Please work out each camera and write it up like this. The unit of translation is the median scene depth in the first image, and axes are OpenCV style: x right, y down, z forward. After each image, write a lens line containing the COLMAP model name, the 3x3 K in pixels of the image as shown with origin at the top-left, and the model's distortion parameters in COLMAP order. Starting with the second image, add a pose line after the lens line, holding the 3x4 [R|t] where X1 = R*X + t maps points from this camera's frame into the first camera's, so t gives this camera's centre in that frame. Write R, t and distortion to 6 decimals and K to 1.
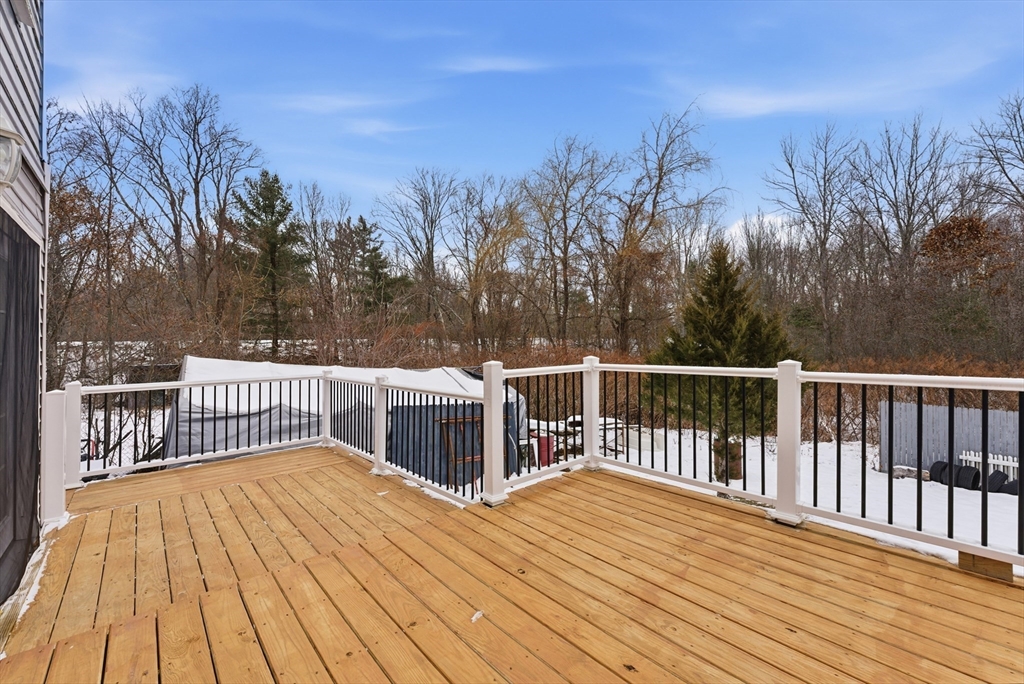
lens RADIAL K [[415.3, 0, 509.0], [0, 415.3, 341.5], [0, 0, 1]] dist [-0.007567, 0.001149]
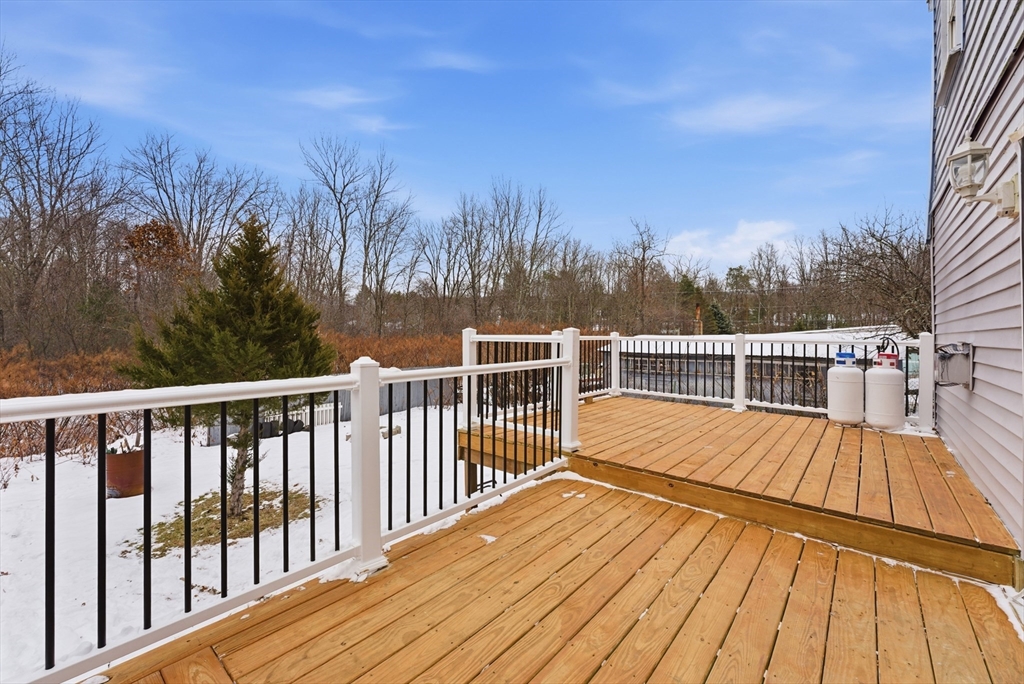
lens RADIAL K [[415.3, 0, 512.8], [0, 415.3, 340.4], [0, 0, 1]] dist [-0.007567, 0.001149]
pose [[-0.133330, -0.002781, 0.991068, -1.128129], [-0.010686, 0.999942, 0.001368, 0.079685], [-0.991014, -0.010408, -0.133352, 1.272728]]
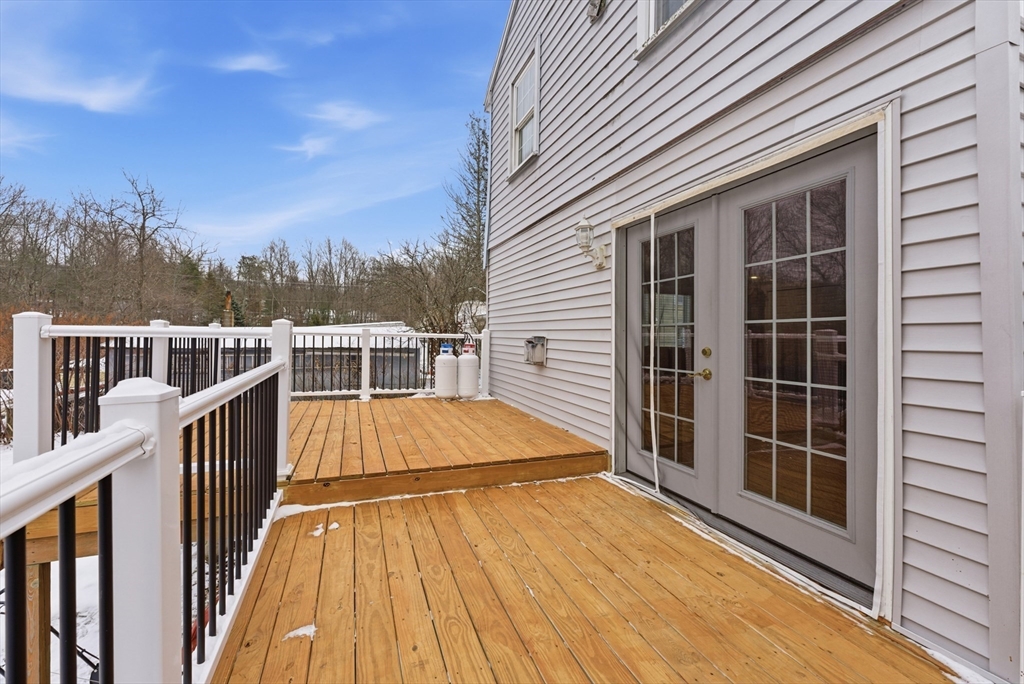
lens RADIAL K [[415.3, 0, 504.2], [0, 415.3, 339.4], [0, 0, 1]] dist [-0.007567, 0.001149]
pose [[-0.929793, -0.012744, 0.367863, -0.783818], [-0.011458, 0.999918, 0.005678, 0.077241], [-0.367905, 0.001065, -0.929863, 1.594456]]
